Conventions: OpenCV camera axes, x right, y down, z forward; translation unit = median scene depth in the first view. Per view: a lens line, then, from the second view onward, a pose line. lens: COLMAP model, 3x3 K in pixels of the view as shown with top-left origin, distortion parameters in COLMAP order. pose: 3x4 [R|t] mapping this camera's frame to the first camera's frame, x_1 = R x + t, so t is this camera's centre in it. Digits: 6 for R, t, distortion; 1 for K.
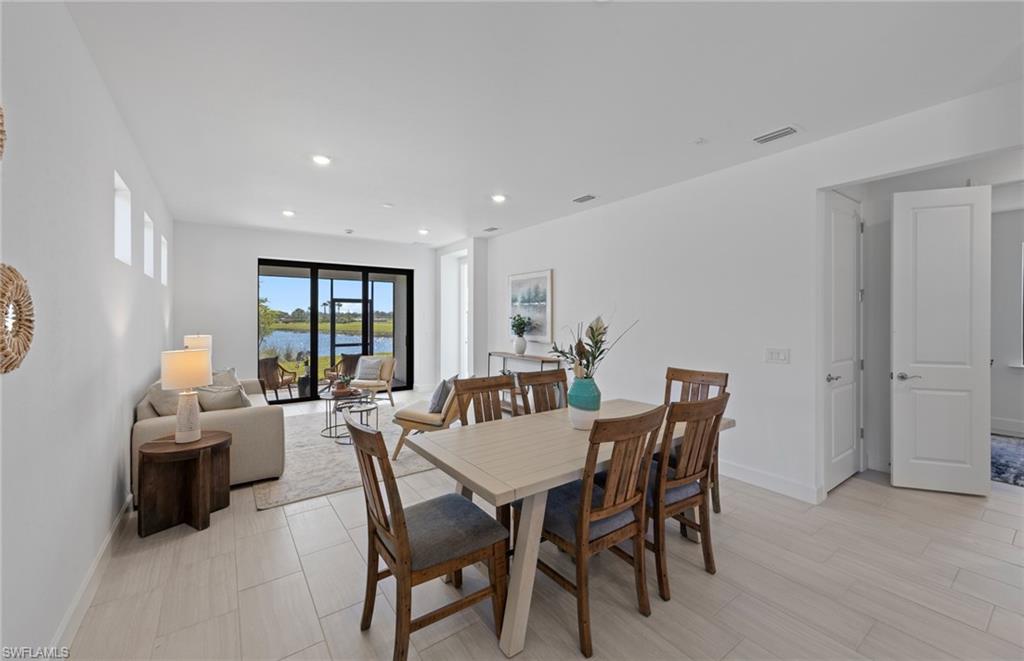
lens RADIAL K [[401.4, 0, 512.6], [0, 401.4, 316.1], [0, 0, 1]] dist [0.008305, -0.000403]
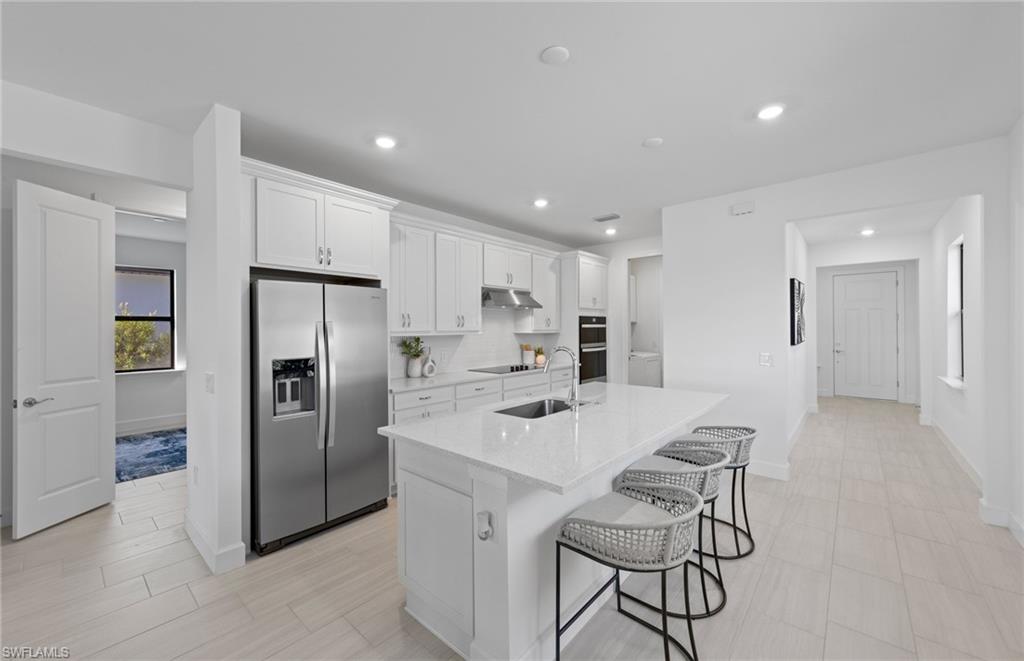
lens RADIAL K [[401.4, 0, 502.4], [0, 401.4, 326.9], [0, 0, 1]] dist [0.008305, -0.000403]
pose [[-0.223654, 0.003905, 0.974661, -0.045612], [-0.001156, 0.999990, -0.004272, -0.002654], [-0.974668, -0.002082, -0.223647, 0.141442]]
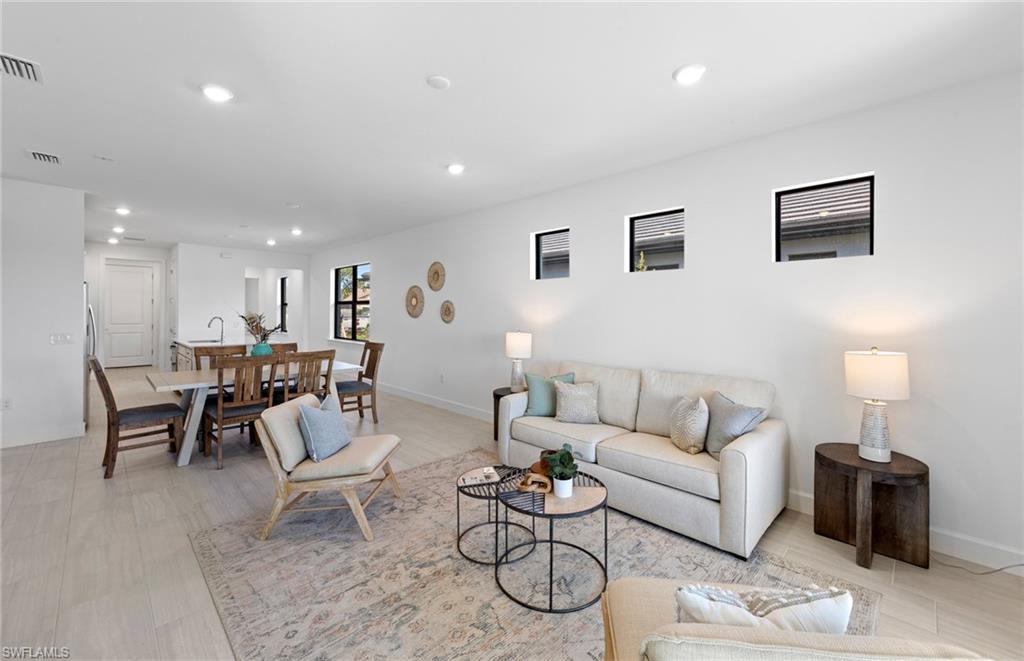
lens RADIAL K [[401.4, 0, 517.2], [0, 401.4, 315.1], [0, 0, 1]] dist [0.008305, -0.000403]
pose [[-0.984536, -0.005882, -0.175082, -0.262006], [-0.005795, 0.999983, -0.001011, 0.007004], [0.175085, 0.000019, -0.984553, 1.242162]]
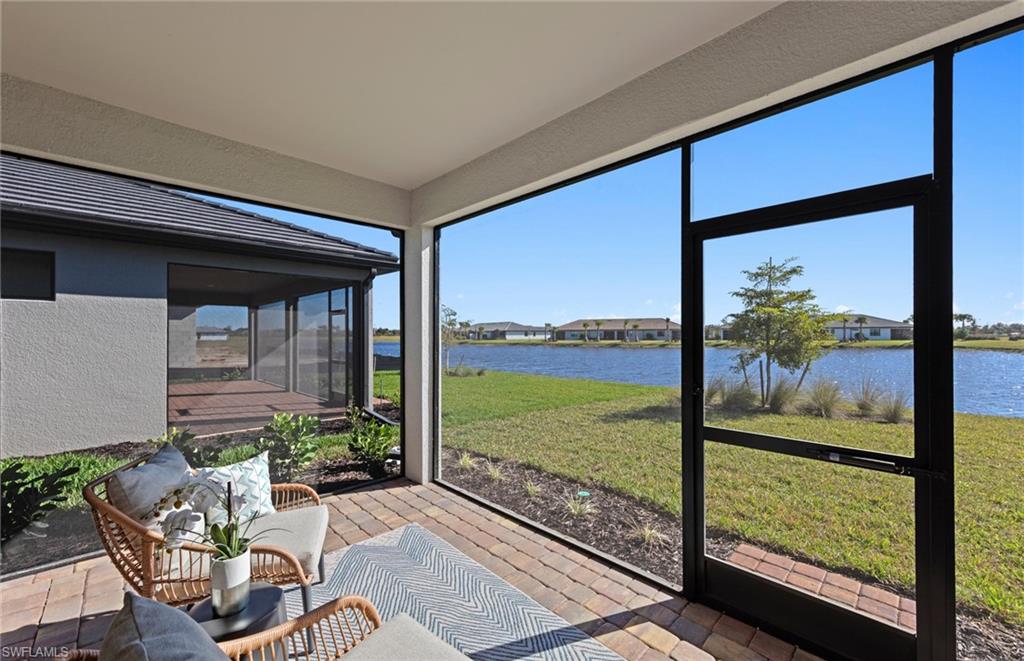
lens RADIAL K [[401.4, 0, 511.8], [0, 401.4, 335.1], [0, 0, 1]] dist [0.008305, -0.000403]
pose [[0.149161, -0.001279, -0.988812, -0.402912], [0.009063, 0.999959, 0.000073, 0.029628], [0.988771, -0.008972, 0.149167, 1.466357]]
